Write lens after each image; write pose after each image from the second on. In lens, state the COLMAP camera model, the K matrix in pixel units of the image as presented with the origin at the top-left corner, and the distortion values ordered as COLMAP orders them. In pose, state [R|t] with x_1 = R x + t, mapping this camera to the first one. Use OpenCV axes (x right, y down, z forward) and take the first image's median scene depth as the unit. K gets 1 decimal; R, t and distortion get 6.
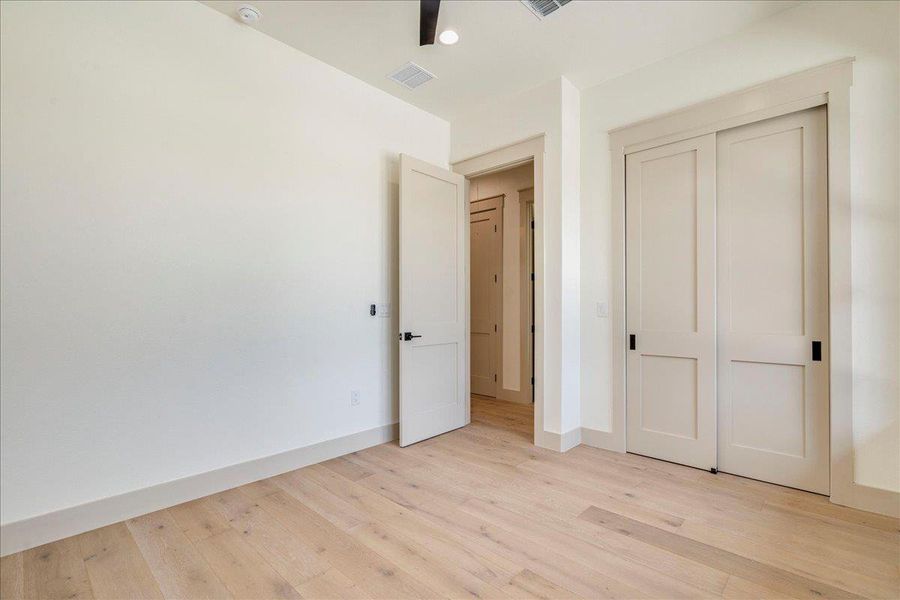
lens RADIAL K [[420.2, 0, 452.6], [0, 420.2, 299.1], [0, 0, 1]] dist [-0.000869, 0.000043]
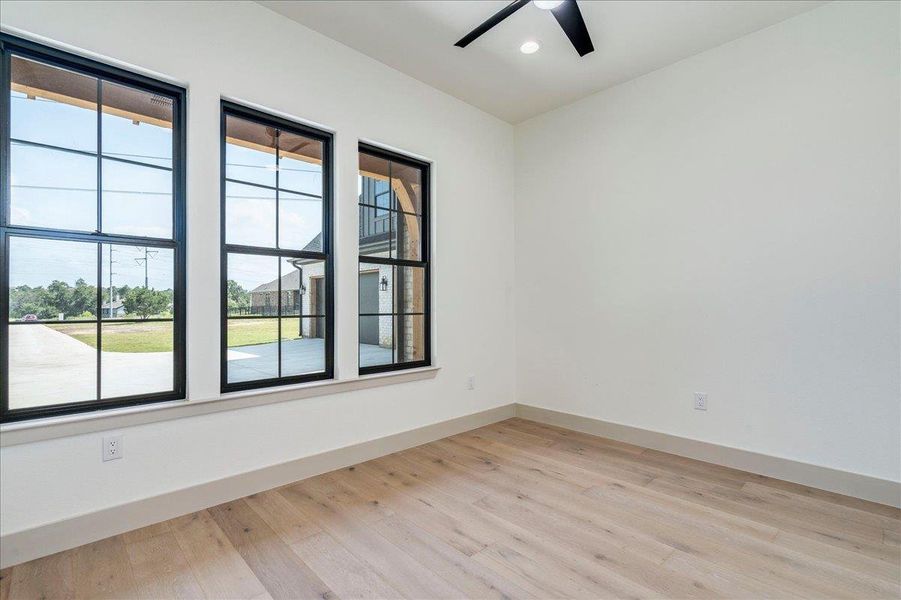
lens RADIAL K [[420.7, 0, 453.1], [0, 420.7, 299.1], [0, 0, 1]] dist [-0.000869, 0.000043]
pose [[-0.999332, 0.003172, 0.036394, 0.170604], [0.002390, 0.999766, -0.021518, 0.027705], [-0.036454, -0.021417, -0.999106, 2.013814]]
